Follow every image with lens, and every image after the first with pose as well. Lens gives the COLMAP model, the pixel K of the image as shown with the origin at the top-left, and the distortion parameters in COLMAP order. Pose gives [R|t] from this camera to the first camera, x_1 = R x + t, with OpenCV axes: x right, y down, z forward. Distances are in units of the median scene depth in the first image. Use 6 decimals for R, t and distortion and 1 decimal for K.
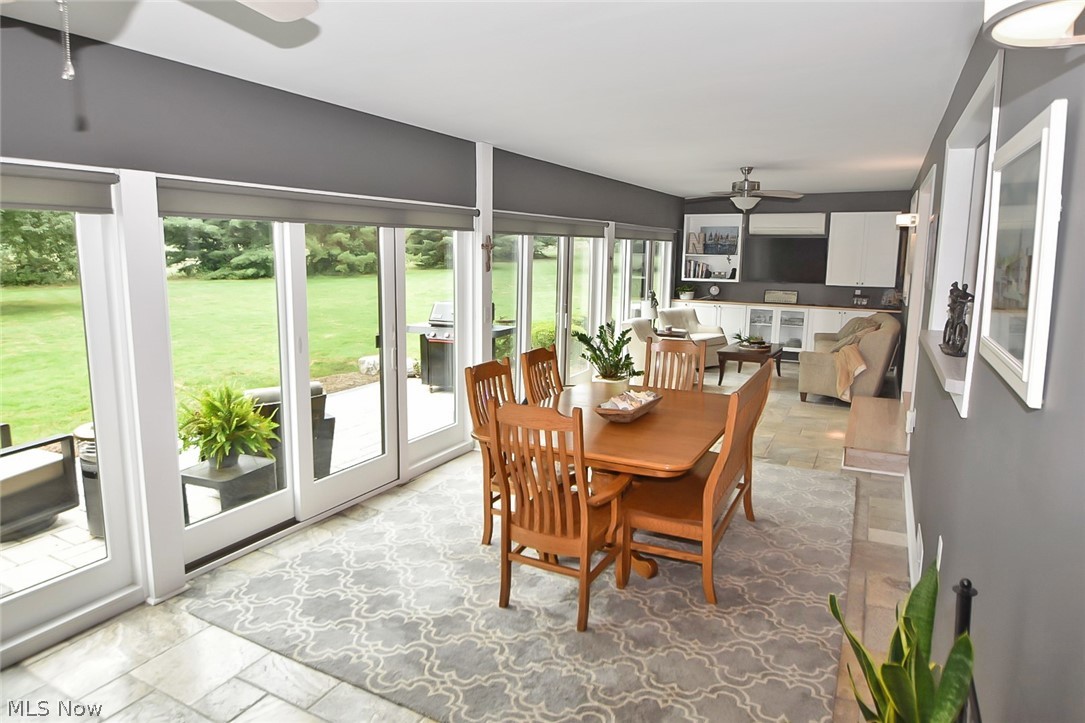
lens RADIAL K [[648.2, 0, 533.8], [0, 648.2, 343.6], [0, 0, 1]] dist [-0.025738, 0.001845]
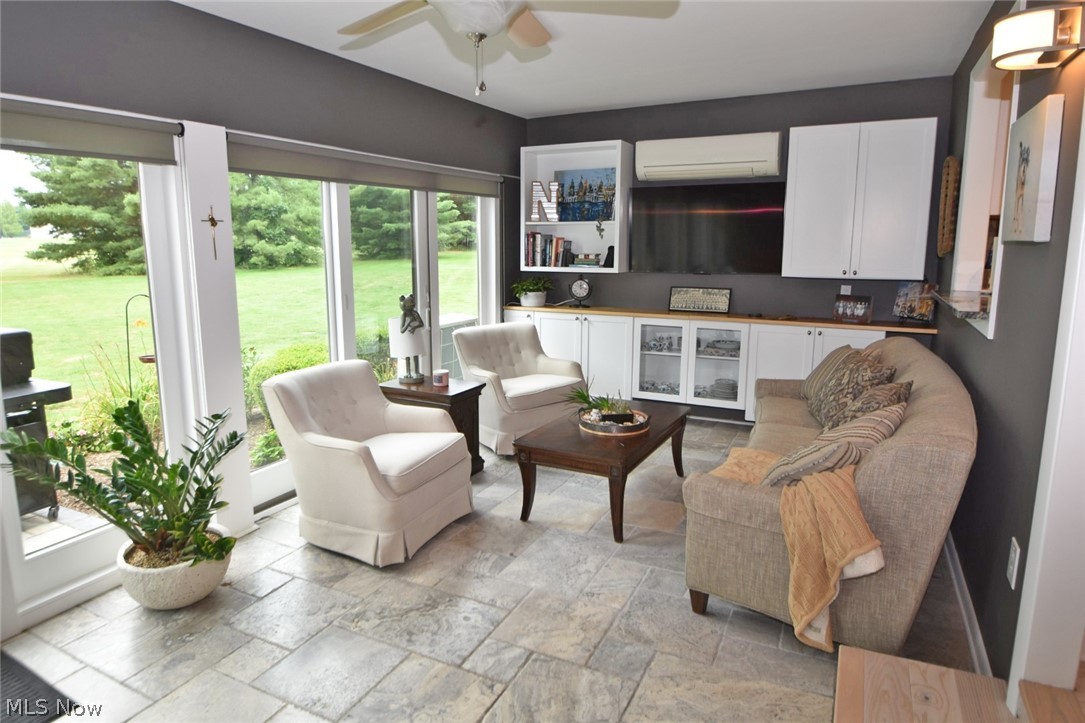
lens RADIAL K [[648.2, 0, 536.4], [0, 648.2, 352.6], [0, 0, 1]] dist [-0.025738, 0.001845]
pose [[0.999454, -0.018017, 0.027705, 0.230603], [0.017182, 0.999400, 0.030084, -0.046697], [-0.028230, -0.029592, 0.999163, 0.469429]]
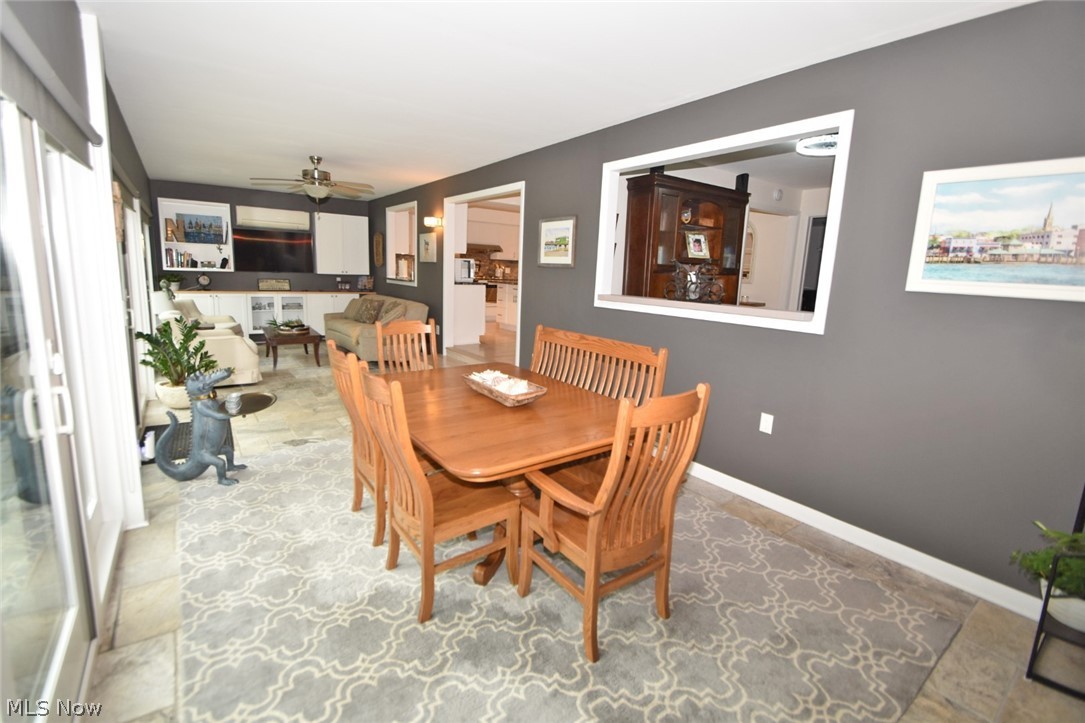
lens RADIAL K [[478.6, 0, 528.6], [0, 478.6, 349.7], [0, 0, 1]] dist [-0.005741, -0.000334]
pose [[0.440227, -0.141842, 0.886612, -0.164967], [0.093751, 0.989307, 0.111721, -0.012556], [-0.892979, 0.033939, 0.448817, 0.239129]]
